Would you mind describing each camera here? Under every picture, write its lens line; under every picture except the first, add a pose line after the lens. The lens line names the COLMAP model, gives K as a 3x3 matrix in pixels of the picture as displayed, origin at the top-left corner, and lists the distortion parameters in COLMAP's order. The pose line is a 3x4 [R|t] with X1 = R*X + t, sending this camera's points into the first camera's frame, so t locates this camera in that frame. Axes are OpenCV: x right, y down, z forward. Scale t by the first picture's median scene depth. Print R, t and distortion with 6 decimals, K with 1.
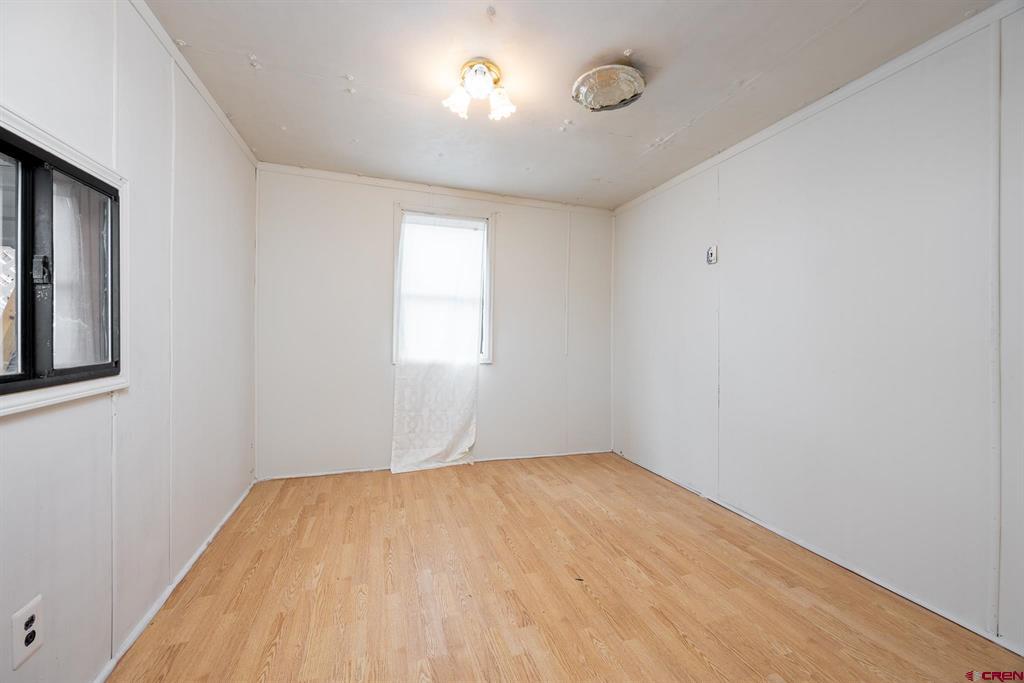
lens RADIAL K [[396.6, 0, 510.5], [0, 396.6, 342.2], [0, 0, 1]] dist [-0.002014, 0.000416]
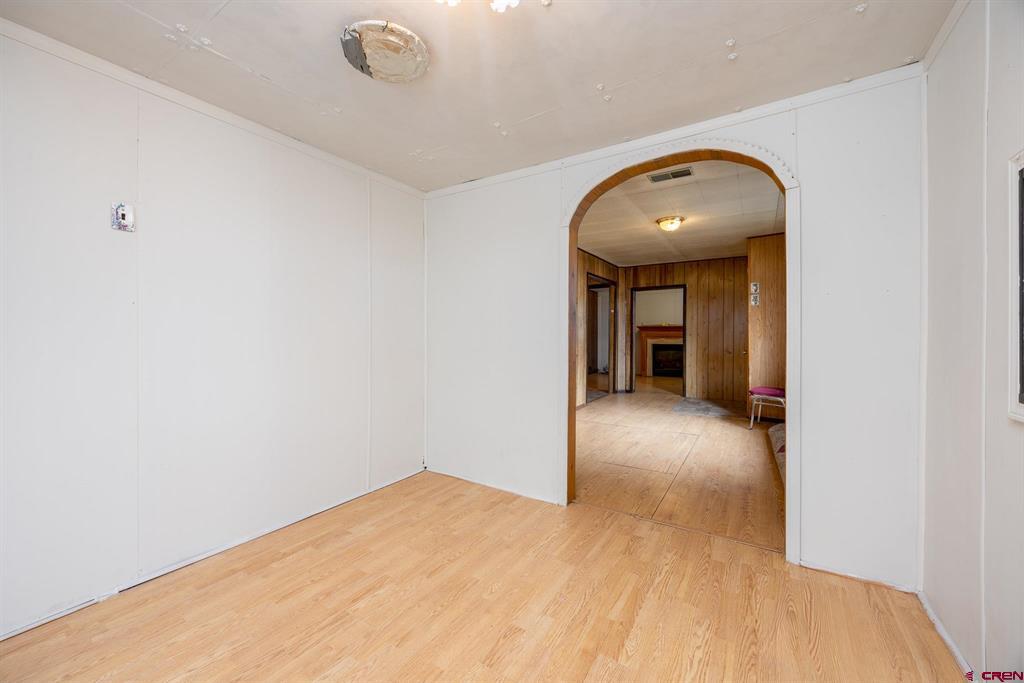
lens RADIAL K [[396.6, 0, 507.9], [0, 396.6, 334.3], [0, 0, 1]] dist [-0.002014, 0.000416]
pose [[-0.629043, -0.004475, 0.777357, -0.587005], [0.007185, 0.999907, 0.011571, -0.041477], [-0.777337, 0.012864, -0.628953, 1.326140]]
